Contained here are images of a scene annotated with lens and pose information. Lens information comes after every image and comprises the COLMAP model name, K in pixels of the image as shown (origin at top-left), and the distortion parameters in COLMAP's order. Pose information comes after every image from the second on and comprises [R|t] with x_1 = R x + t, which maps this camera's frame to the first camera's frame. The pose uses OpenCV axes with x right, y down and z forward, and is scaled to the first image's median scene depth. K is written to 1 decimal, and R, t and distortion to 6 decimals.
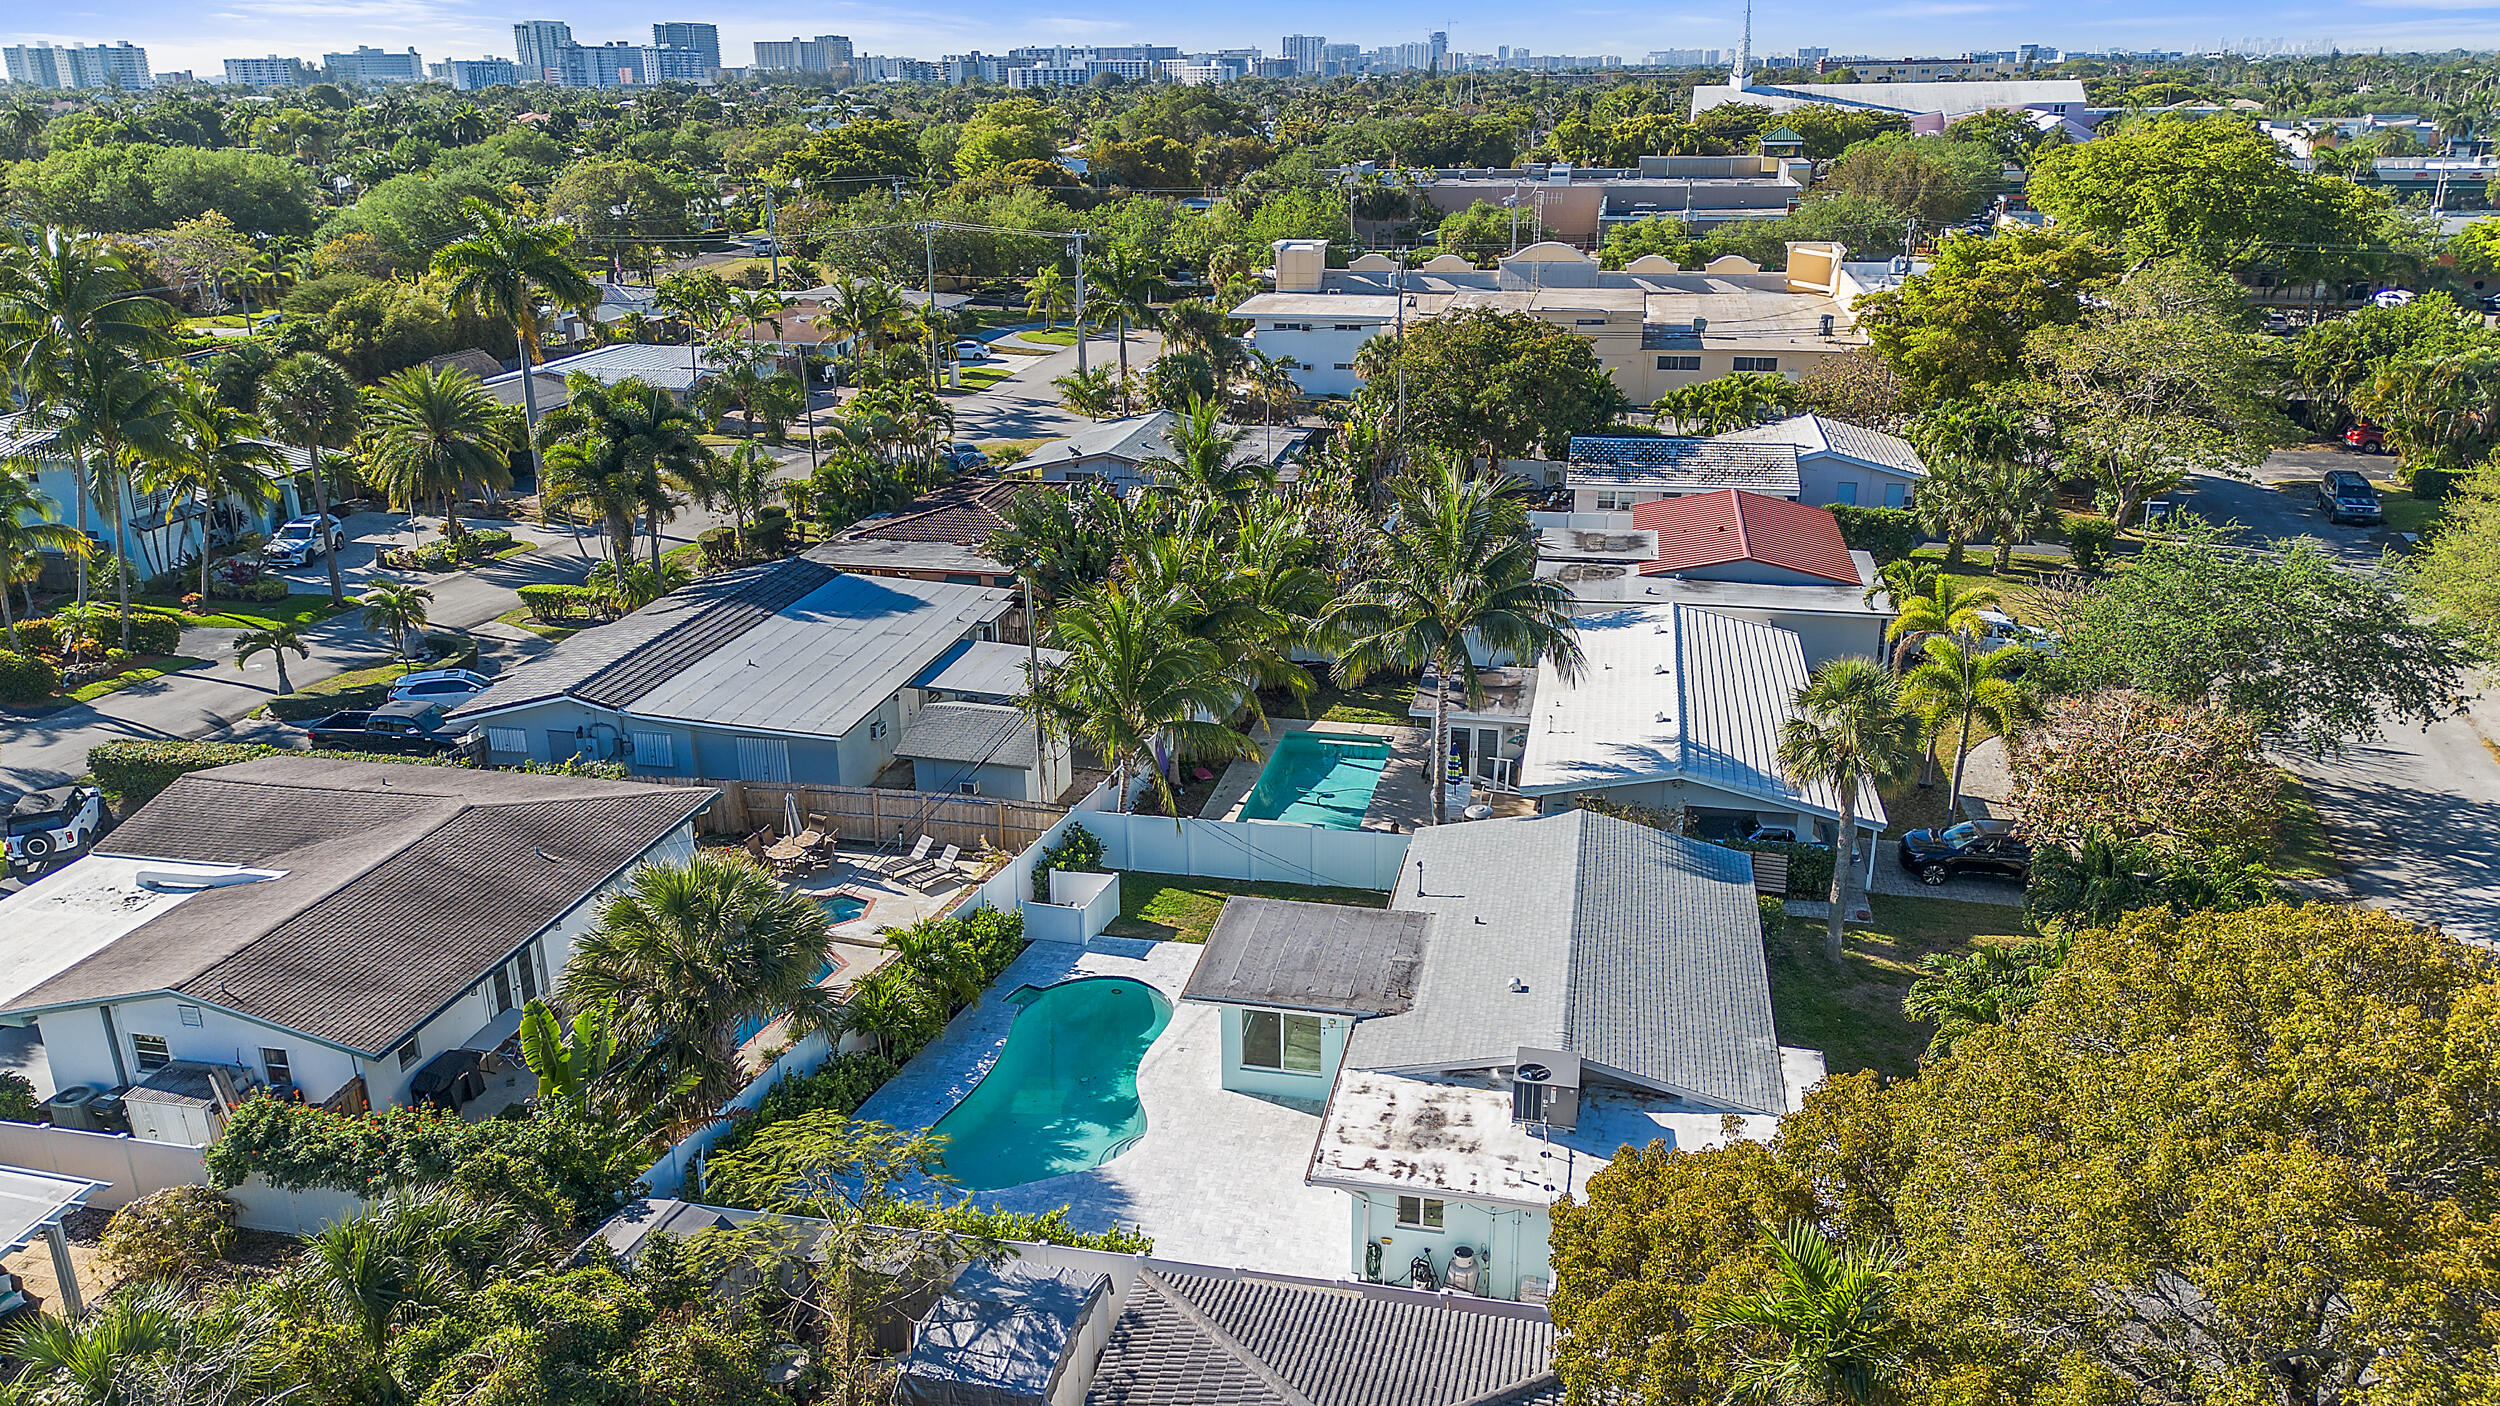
lens RADIAL K [[1783.9, 0, 1250.0], [0, 1783.9, 703.0], [0, 0, 1]] dist [0.097631, -0.123857]
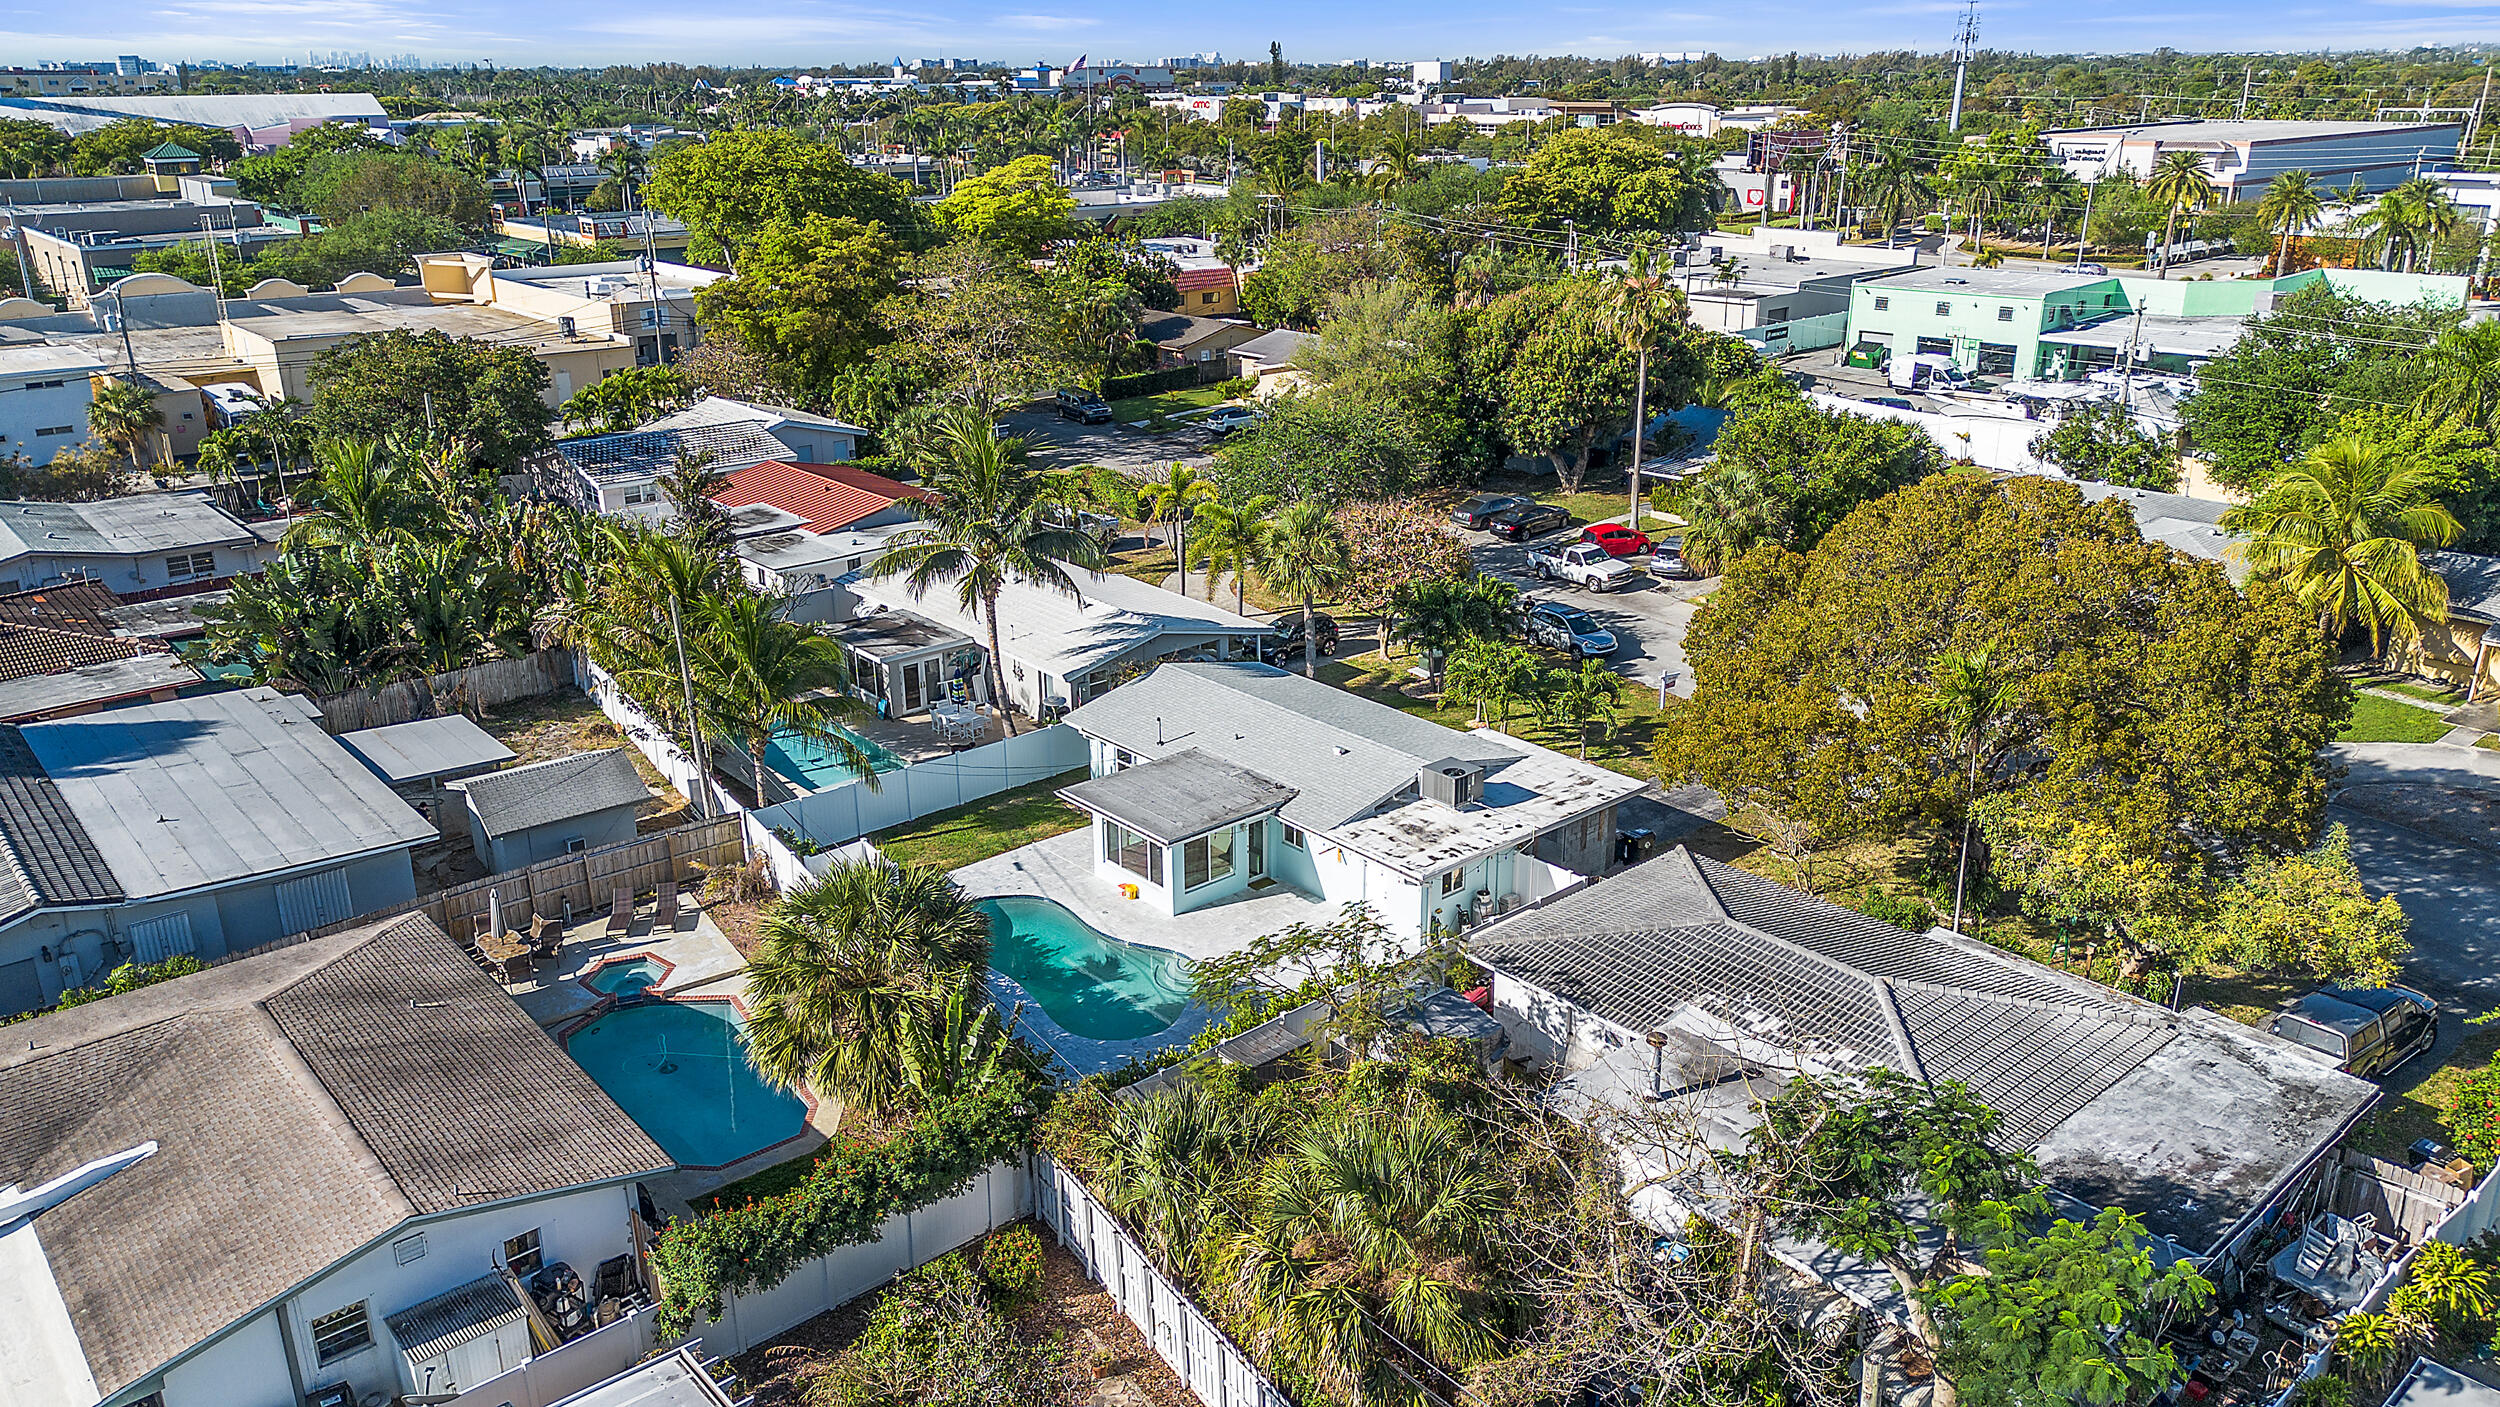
lens RADIAL K [[1783.9, 0, 1250.0], [0, 1783.9, 703.5], [0, 0, 1]] dist [0.097631, -0.123857]
pose [[0.600191, -0.262893, 0.755419, -0.581593], [0.266335, 0.956234, 0.121171, -0.040488], [-0.754212, 0.128469, 0.643941, 0.095273]]
